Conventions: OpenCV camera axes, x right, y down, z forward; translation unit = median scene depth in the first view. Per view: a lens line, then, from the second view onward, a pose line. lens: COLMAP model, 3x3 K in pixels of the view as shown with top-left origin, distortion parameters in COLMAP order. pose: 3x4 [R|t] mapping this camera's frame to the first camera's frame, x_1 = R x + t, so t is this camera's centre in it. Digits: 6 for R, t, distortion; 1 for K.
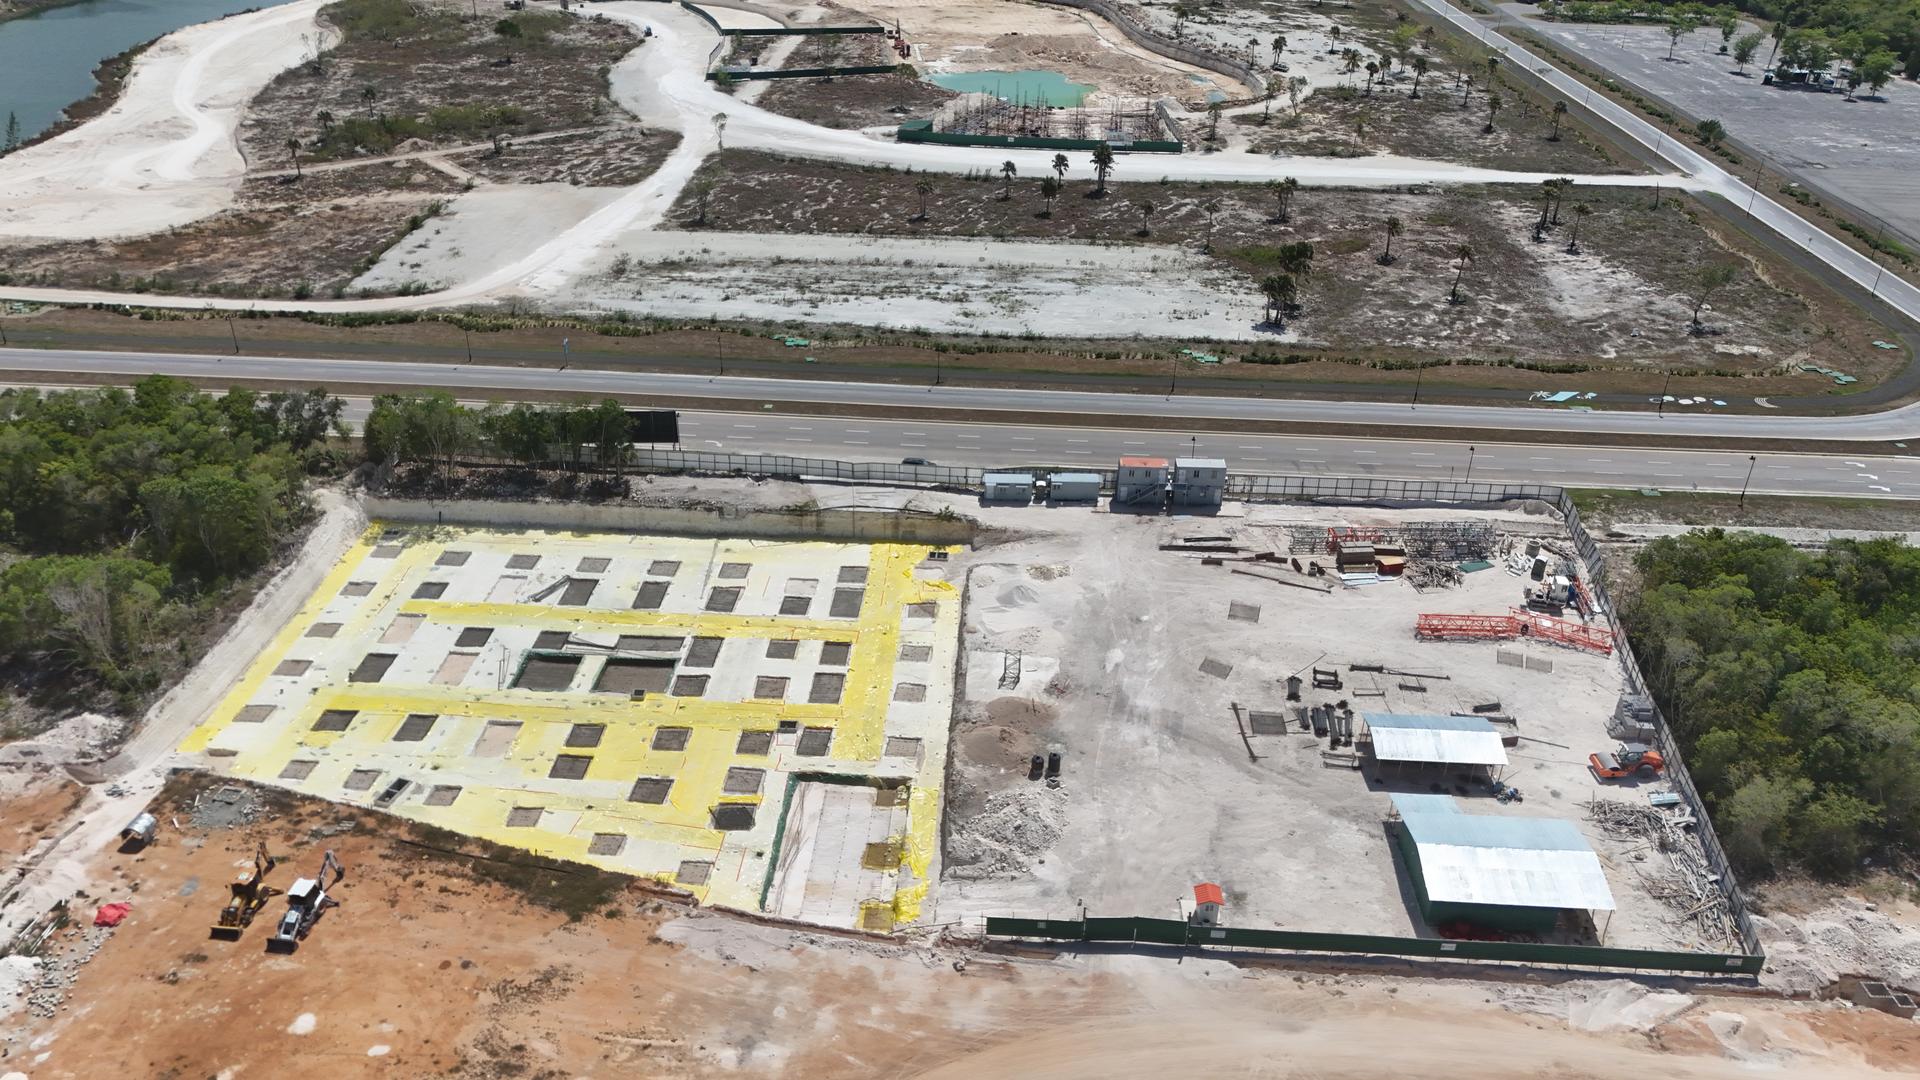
lens RADIAL K [[1405.2, 0, 963.4], [0, 1405.2, 532.3], [0, 0, 1]] dist [0.082874, -0.076489]
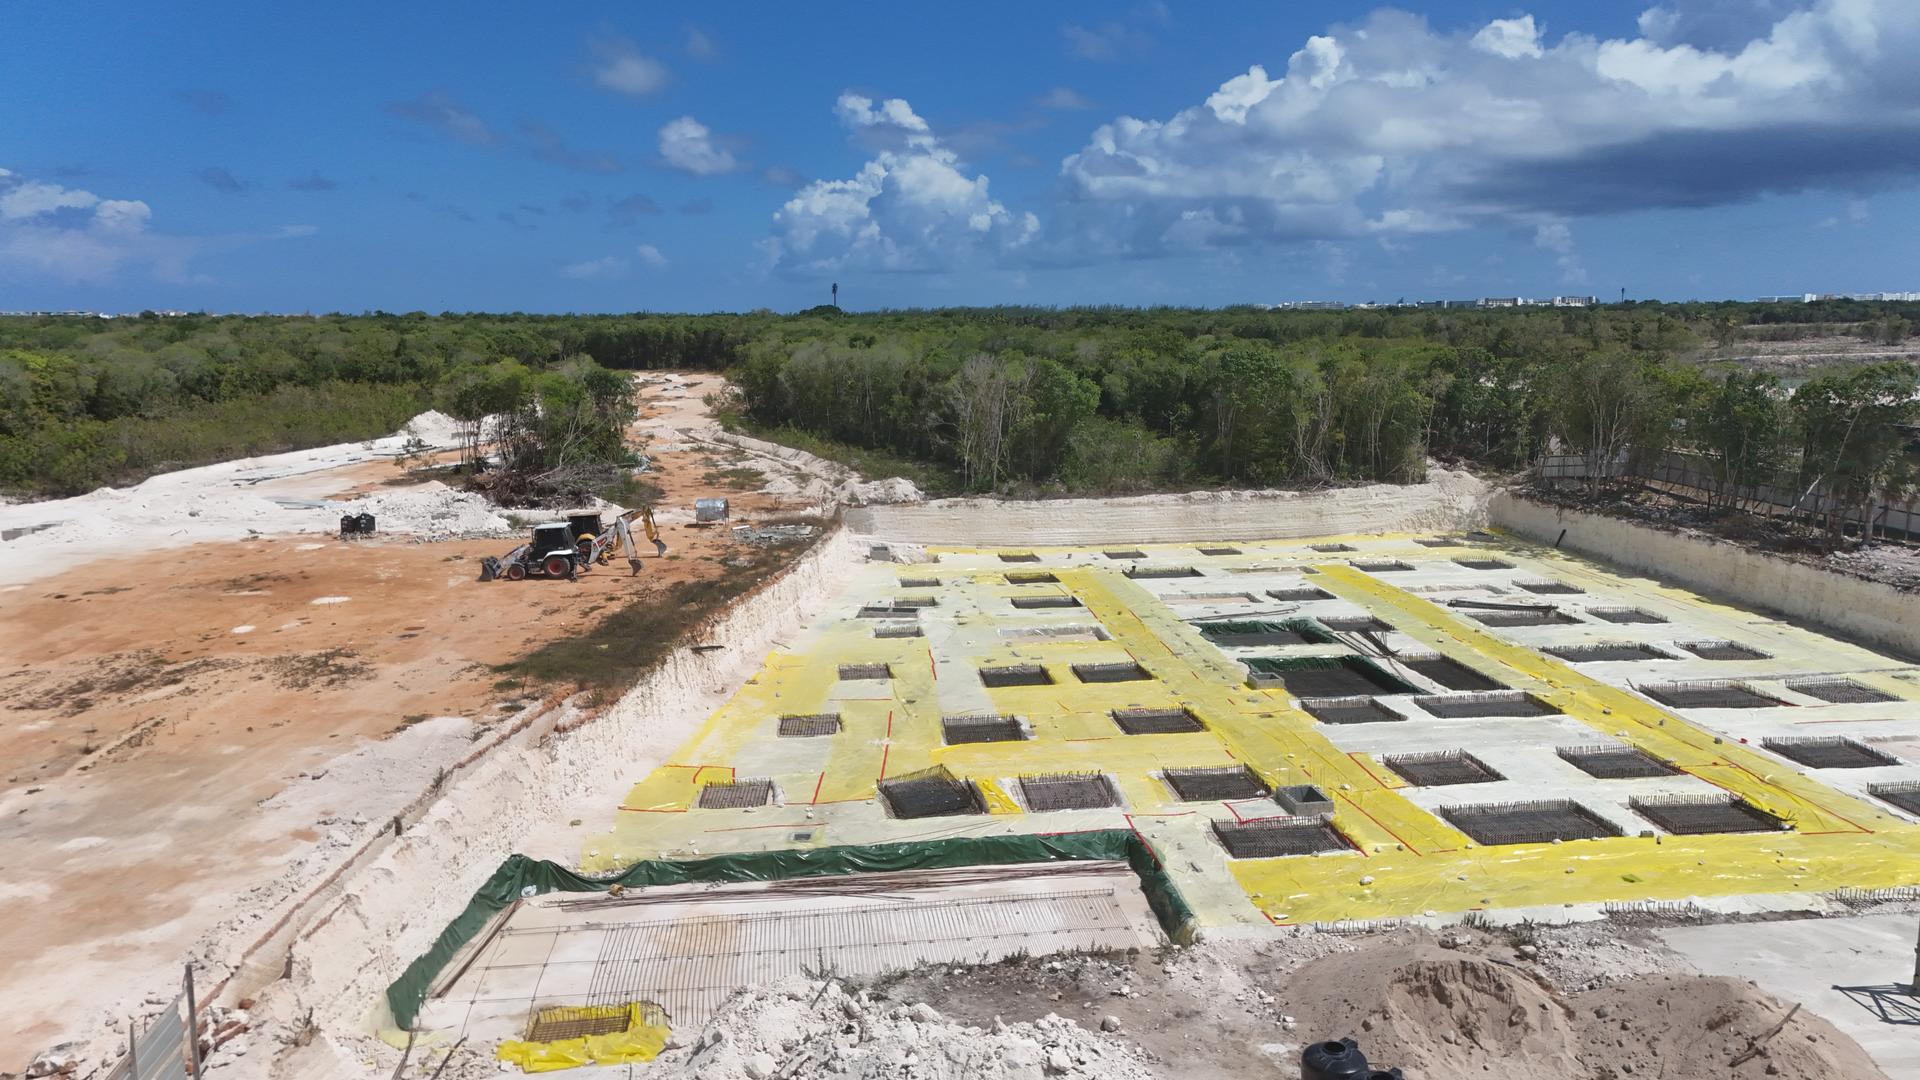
lens RADIAL K [[1405.2, 0, 960.4], [0, 1405.2, 539.9], [0, 0, 1]] dist [0.082874, -0.076489]
pose [[0.182709, 0.137671, -0.973480, 0.196812], [-0.465883, 0.884048, 0.037583, 0.100112], [0.865777, 0.446662, 0.225662, 0.764708]]
